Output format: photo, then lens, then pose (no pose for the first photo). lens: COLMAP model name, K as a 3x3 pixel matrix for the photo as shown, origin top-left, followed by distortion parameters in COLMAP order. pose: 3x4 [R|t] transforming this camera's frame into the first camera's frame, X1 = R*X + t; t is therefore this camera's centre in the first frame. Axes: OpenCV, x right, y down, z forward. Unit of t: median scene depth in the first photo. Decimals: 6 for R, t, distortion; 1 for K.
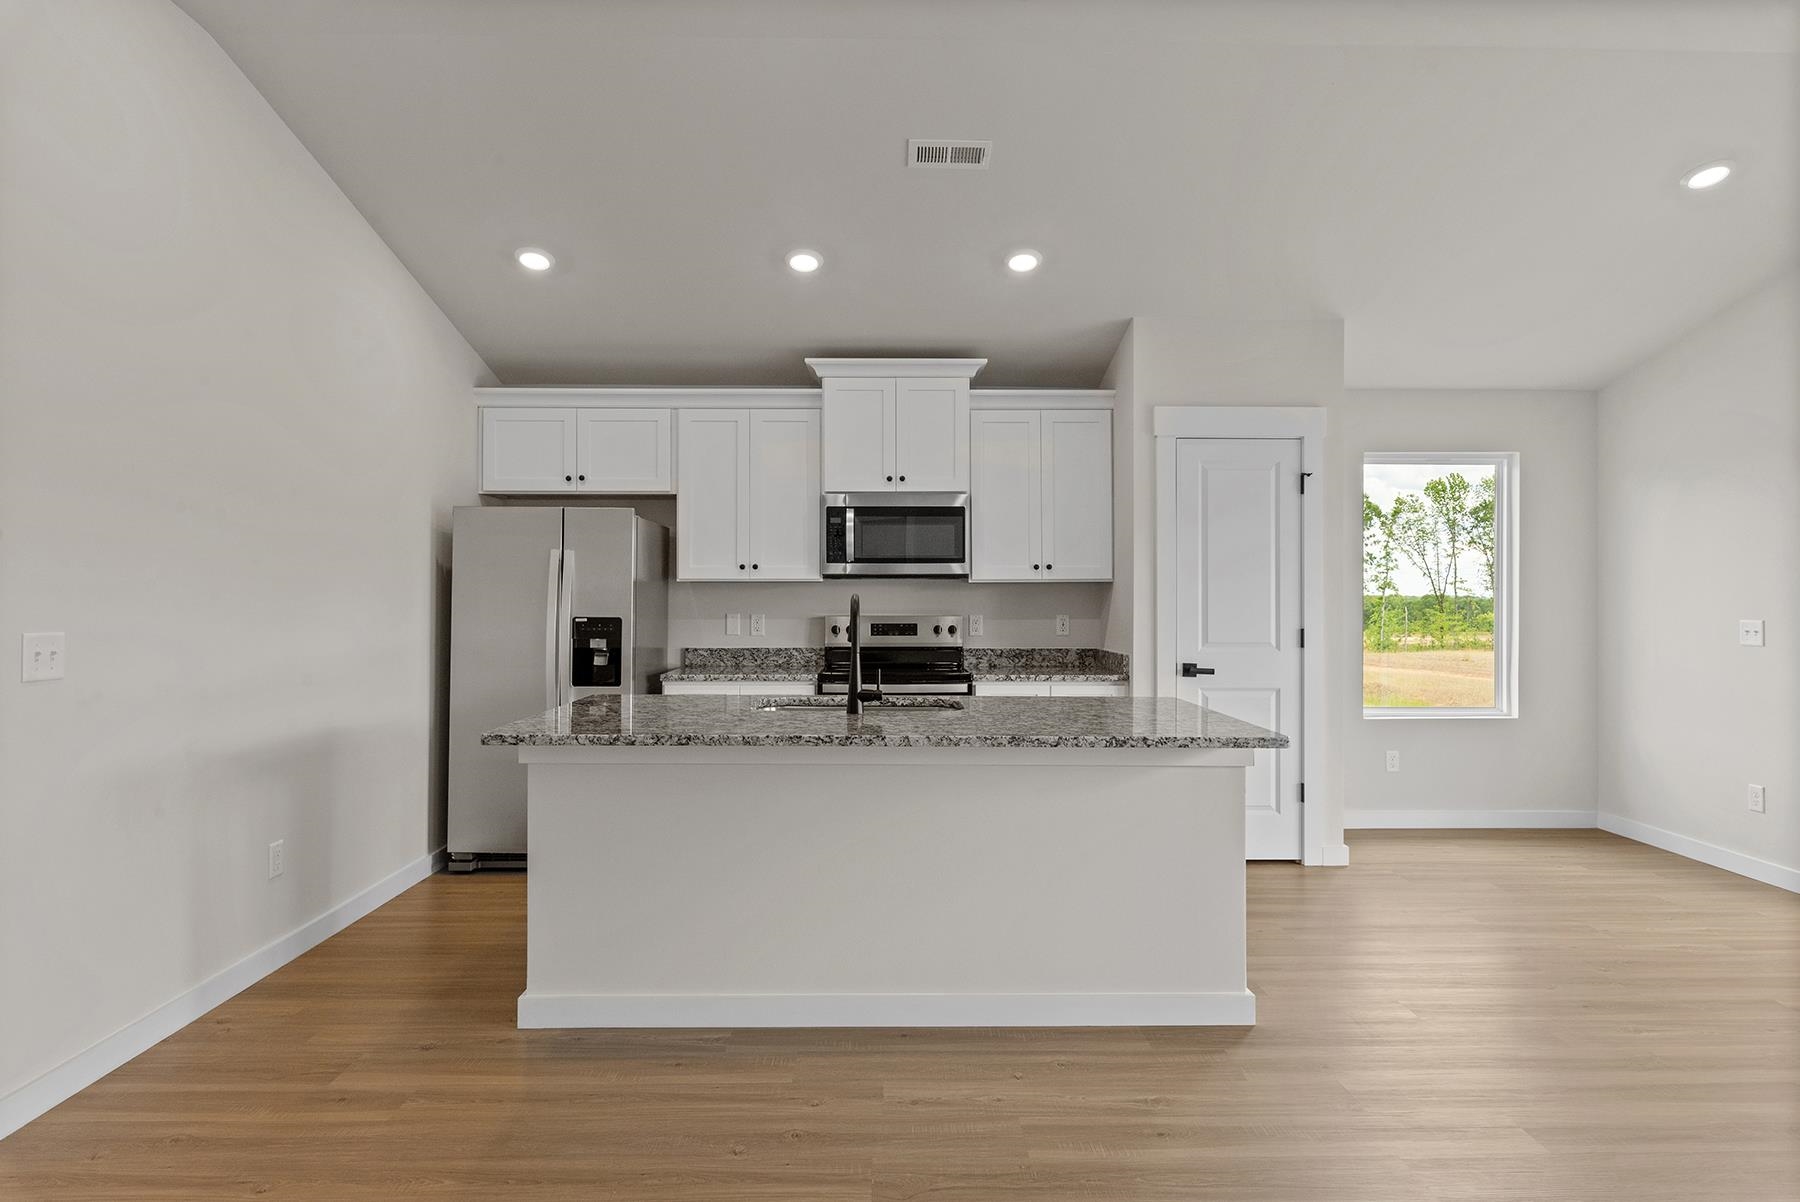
lens RADIAL K [[963.1, 0, 900.6], [0, 963.1, 585.5], [0, 0, 1]] dist [-0.000611, -0.001039]
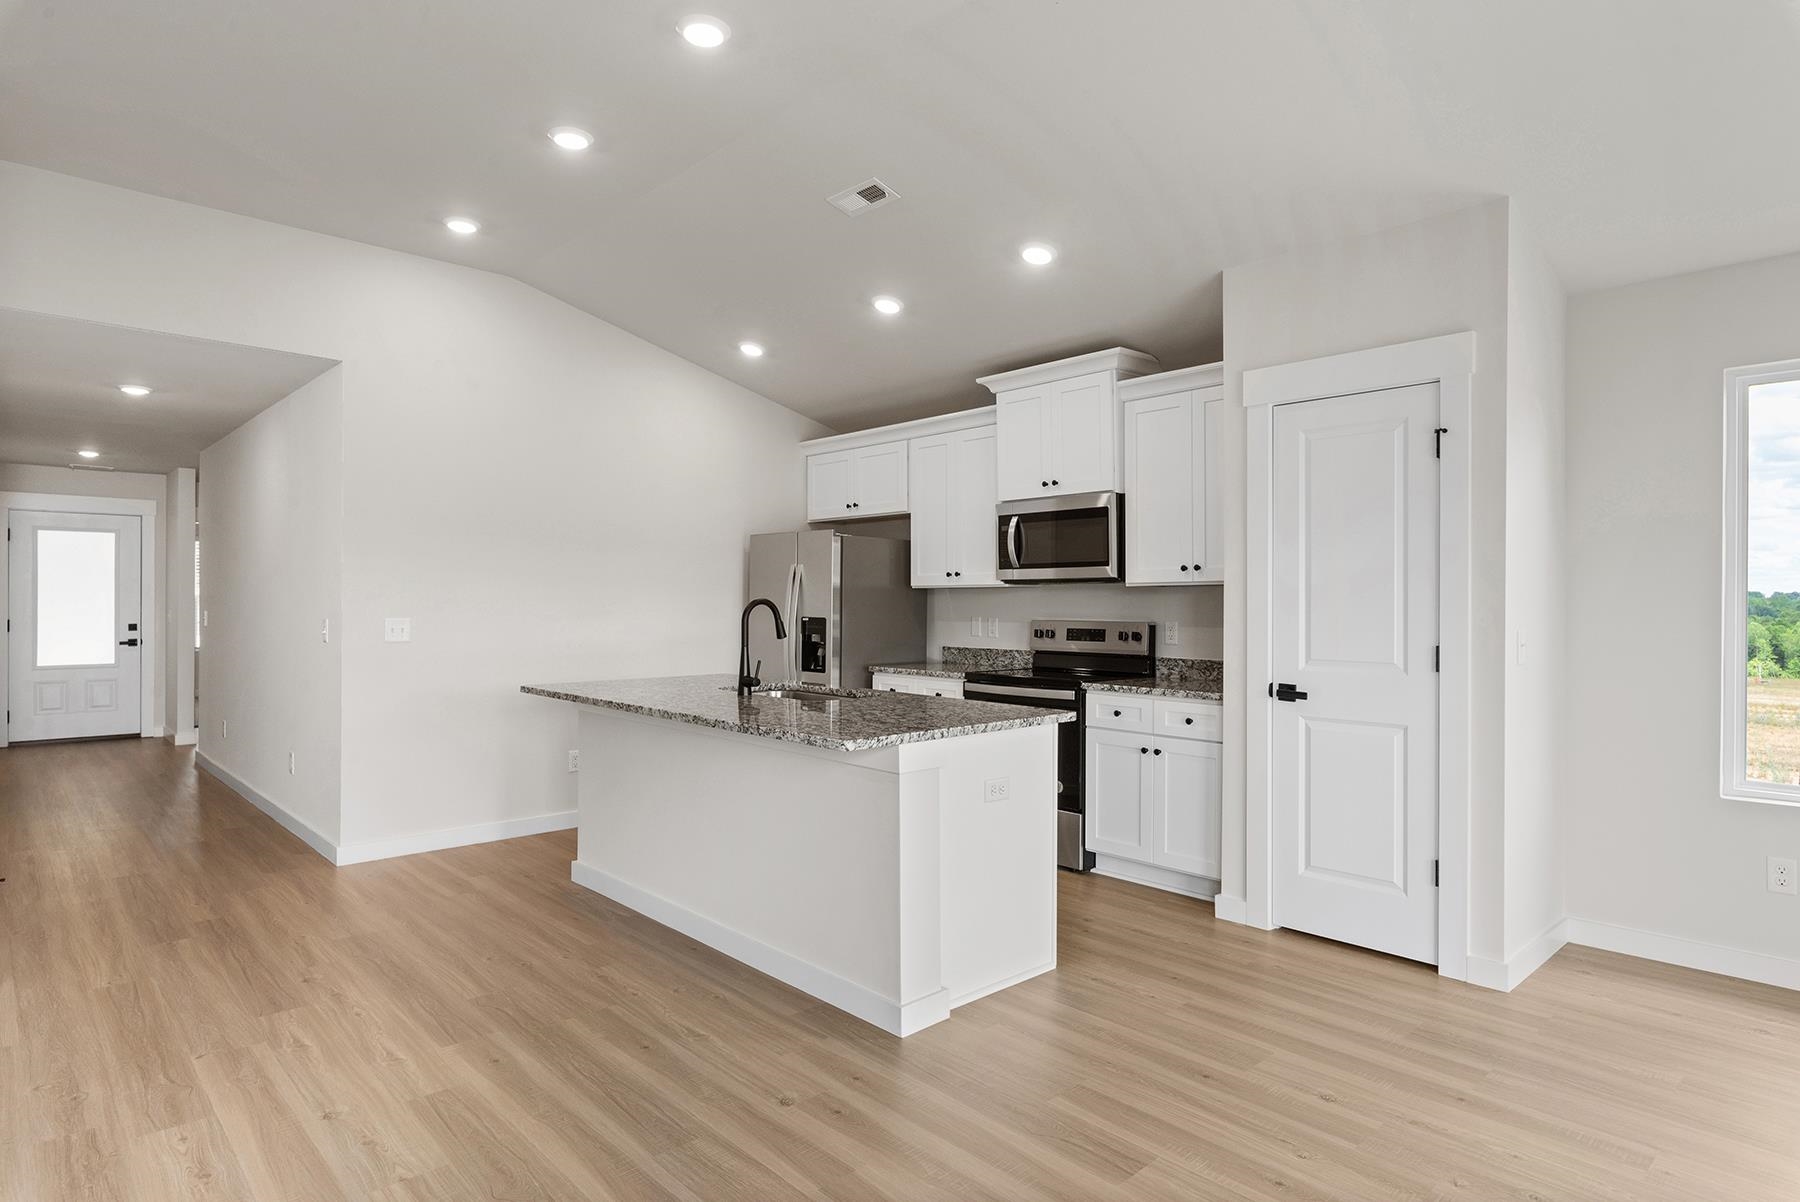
lens RADIAL K [[992.2, 0, 903.2], [0, 992.2, 602.1], [0, 0, 1]] dist [0.001644, 0.000289]
pose [[0.669374, 0.000663, -0.742925, 0.662543], [0.006760, 0.999953, 0.006983, 0.004213], [0.742895, -0.009697, 0.669338, 0.196062]]
